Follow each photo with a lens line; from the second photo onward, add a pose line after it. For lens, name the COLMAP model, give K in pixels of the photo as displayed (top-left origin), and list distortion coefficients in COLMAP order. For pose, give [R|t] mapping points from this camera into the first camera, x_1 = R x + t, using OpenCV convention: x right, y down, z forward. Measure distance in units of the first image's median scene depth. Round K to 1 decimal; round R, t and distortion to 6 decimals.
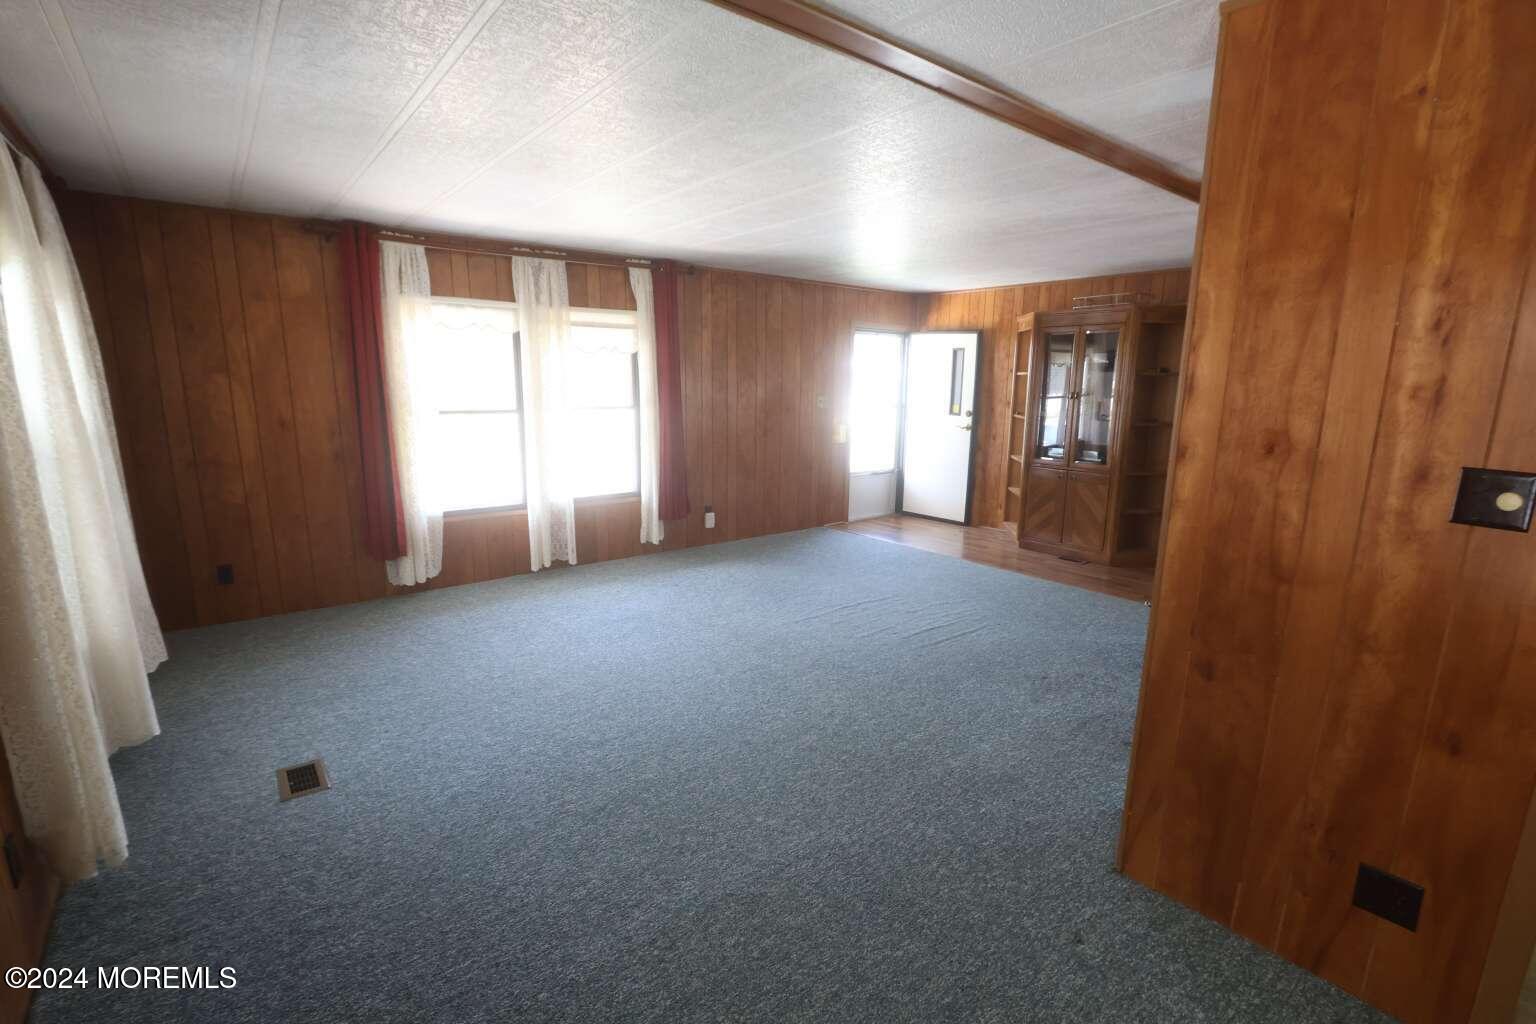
lens RADIAL K [[706.2, 0, 780.4], [0, 706.2, 526.1], [0, 0, 1]] dist [-0.029234, 0.006147]
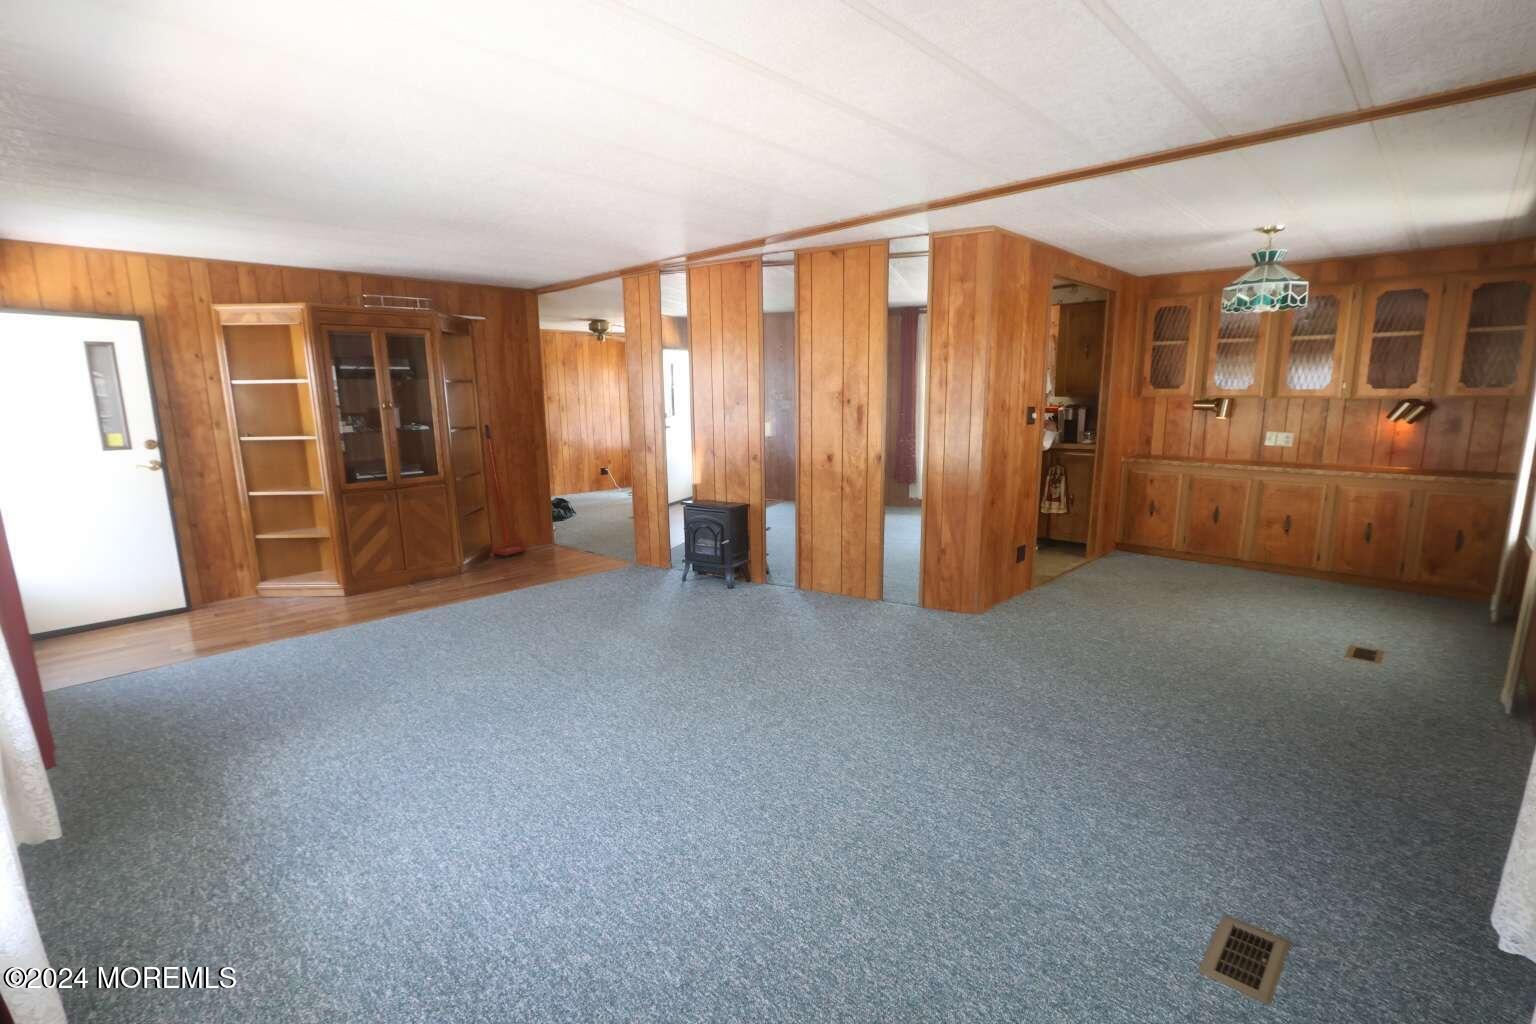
lens RADIAL K [[706.2, 0, 780.4], [0, 706.2, 526.1], [0, 0, 1]] dist [-0.029234, 0.006147]
pose [[-0.124776, -0.195071, 0.972820, -0.463160], [0.211947, 0.952610, 0.218203, -0.110280], [-0.969283, 0.233413, -0.077518, 0.534816]]
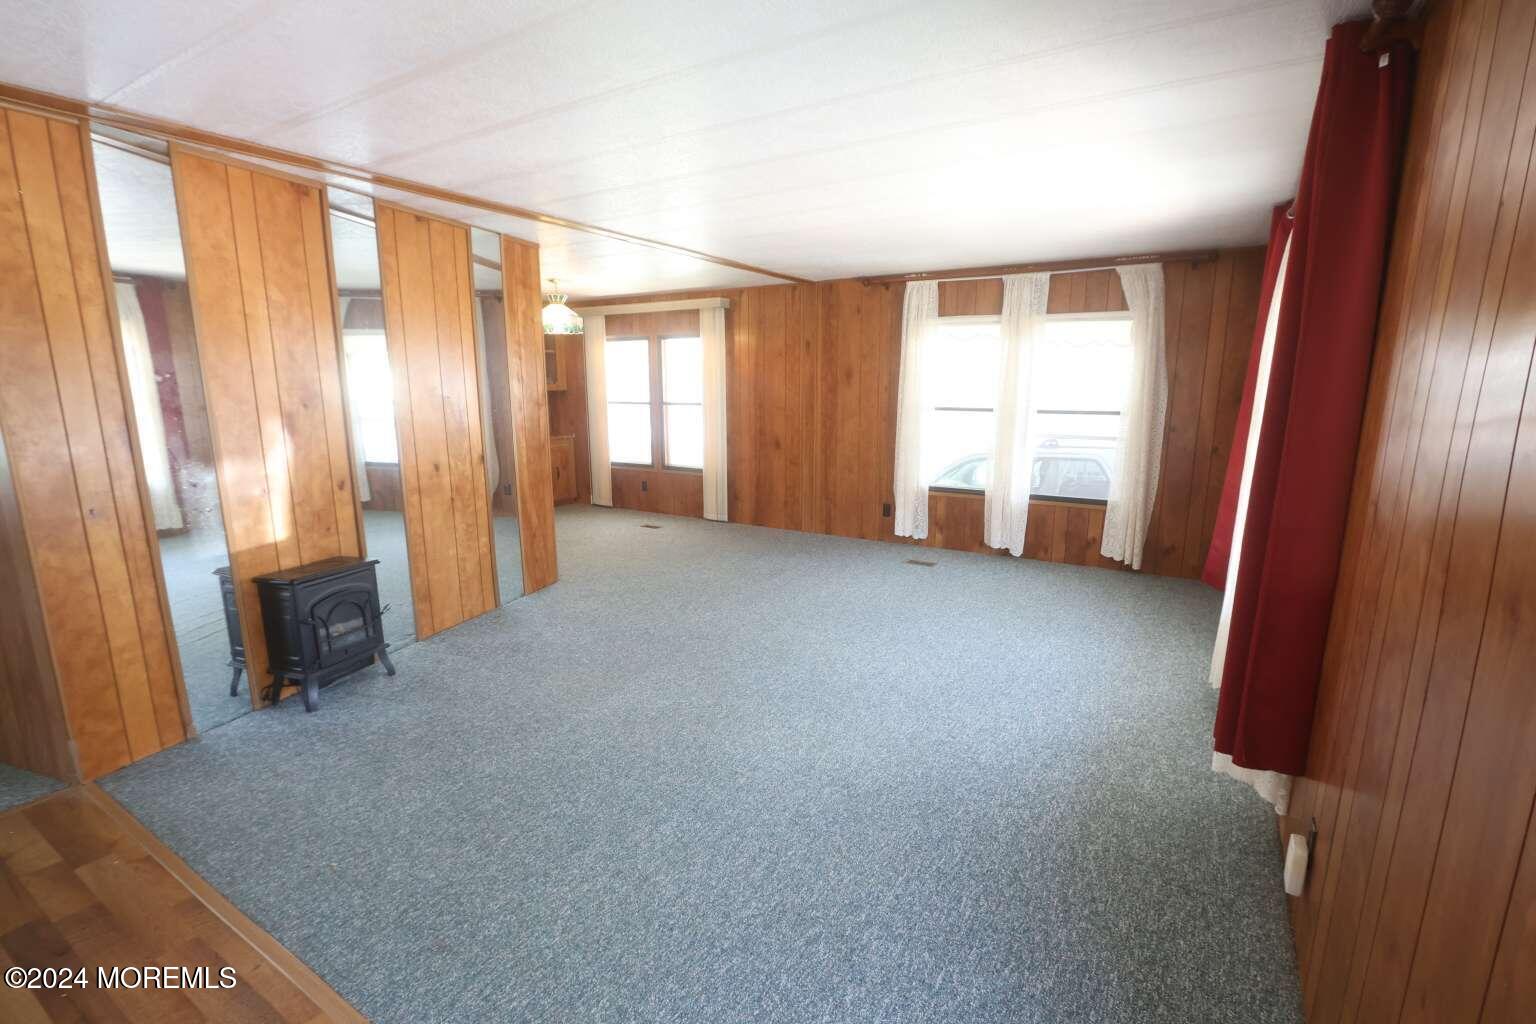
lens RADIAL K [[706.2, 0, 780.4], [0, 706.2, 526.1], [0, 0, 1]] dist [-0.029234, 0.006147]
pose [[-0.942674, 0.051675, -0.329690, 0.179485], [-0.082968, 0.920627, 0.381527, -0.215763], [0.323237, 0.387010, -0.863563, 1.051702]]
